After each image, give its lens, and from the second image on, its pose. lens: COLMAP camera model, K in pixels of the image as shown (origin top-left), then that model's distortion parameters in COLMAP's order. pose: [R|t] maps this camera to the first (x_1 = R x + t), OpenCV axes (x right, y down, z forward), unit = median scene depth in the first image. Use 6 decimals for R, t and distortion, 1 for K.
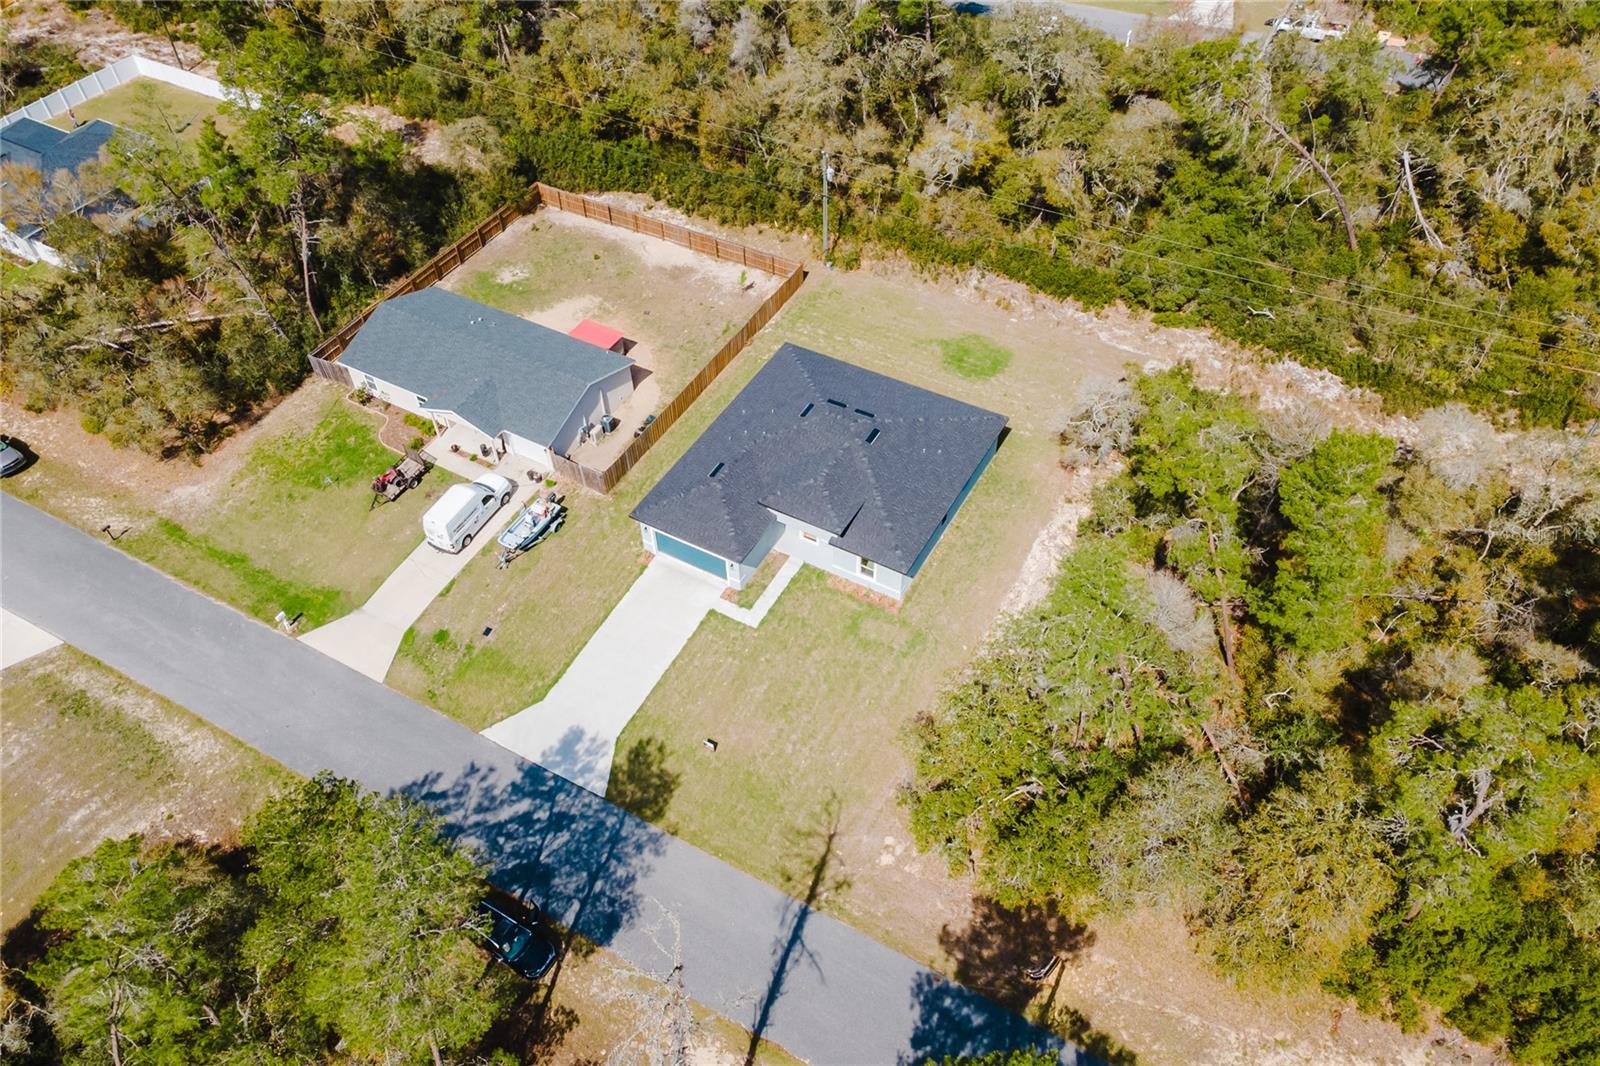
lens RADIAL K [[1176.6, 0, 800.0], [0, 1176.6, 533.0], [0, 0, 1]] dist [0.039802, 0.004608]
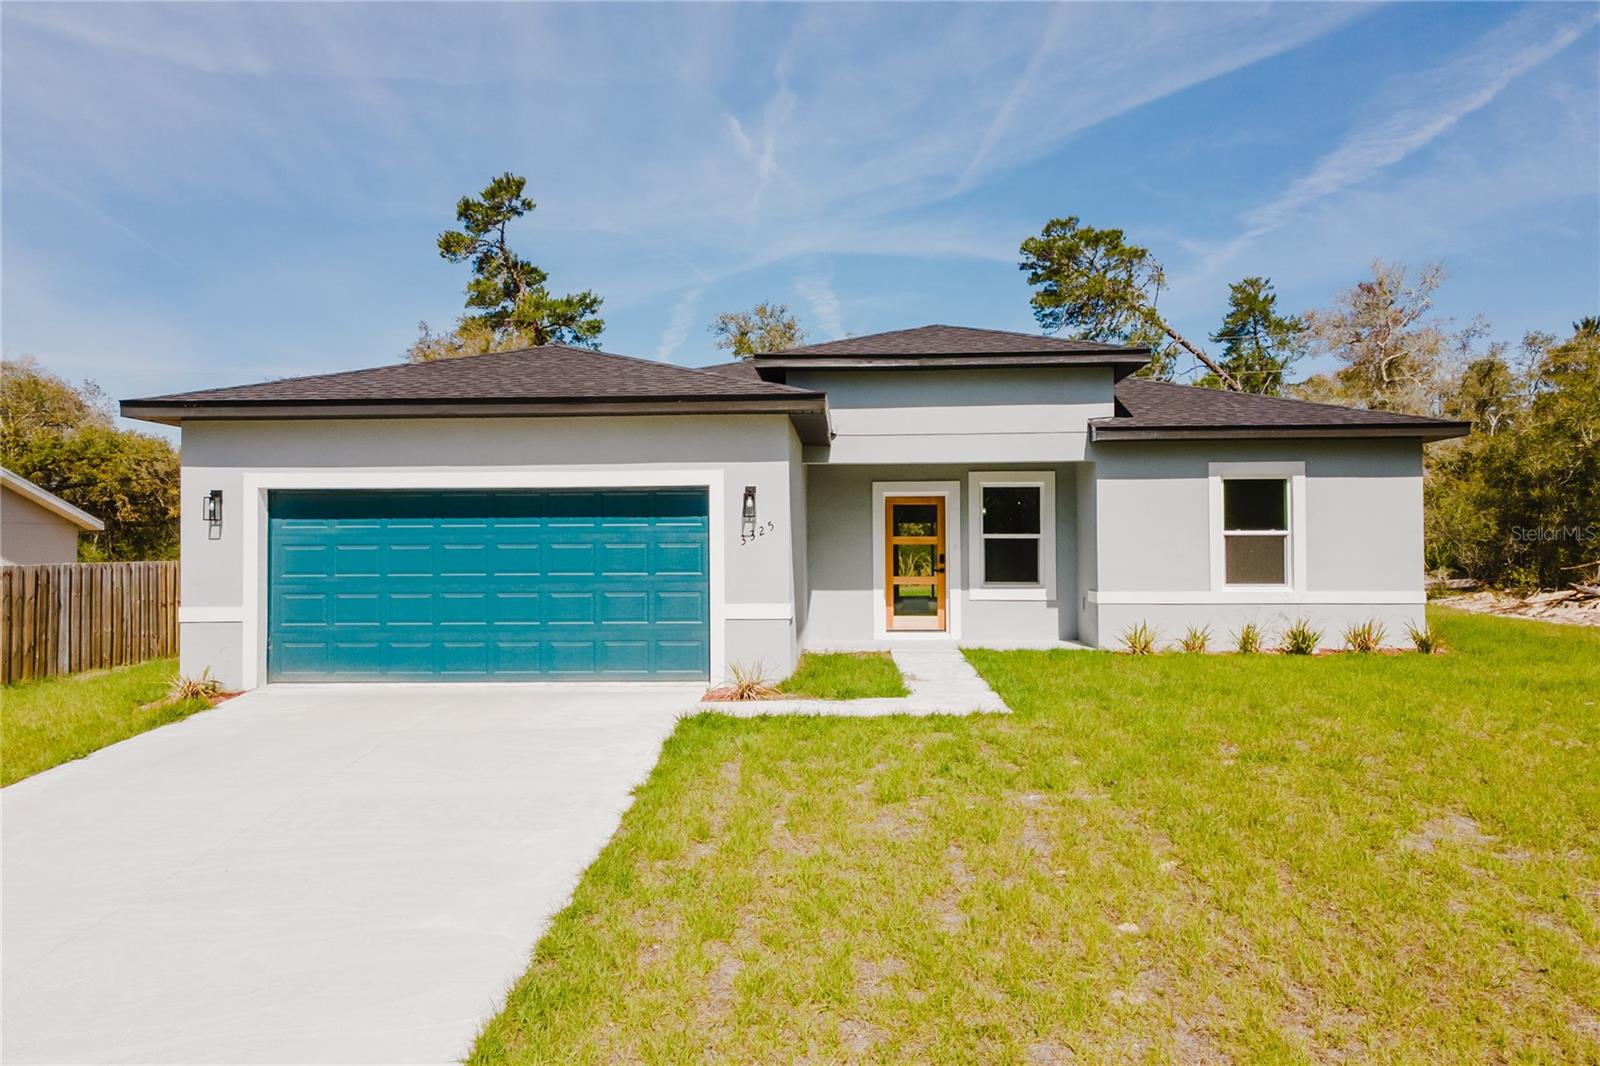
lens RADIAL K [[1169.6, 0, 800.0], [0, 1169.6, 533.0], [0, 0, 1]] dist [0.028698, 0.001796]
pose [[0.894831, 0.007079, 0.446349, -0.133554], [0.328646, 0.666225, -0.669429, 0.159012], [-0.302107, 0.745717, 0.593833, 0.878405]]
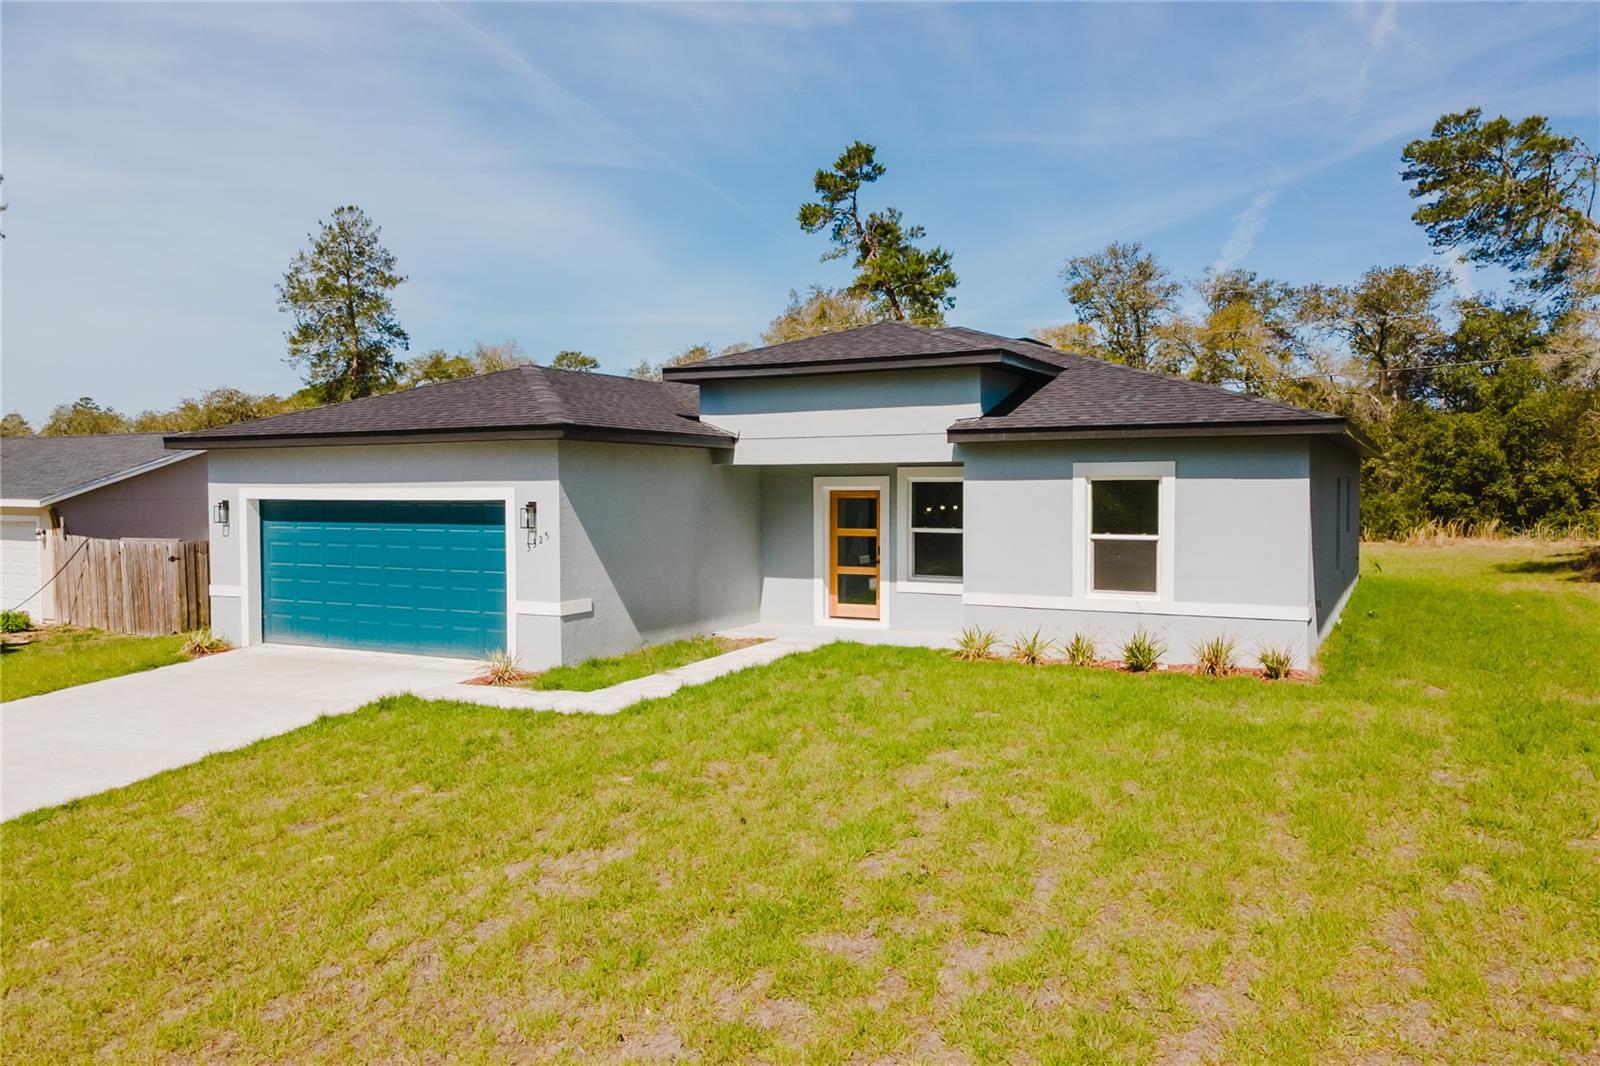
lens RADIAL K [[1176.6, 0, 800.0], [0, 1176.6, 533.0], [0, 0, 1]] dist [0.039802, 0.004608]
pose [[0.999788, 0.001038, 0.020551, -0.011881], [0.013812, 0.706464, -0.707614, 0.188124], [-0.015253, 0.707748, 0.706300, 0.832991]]
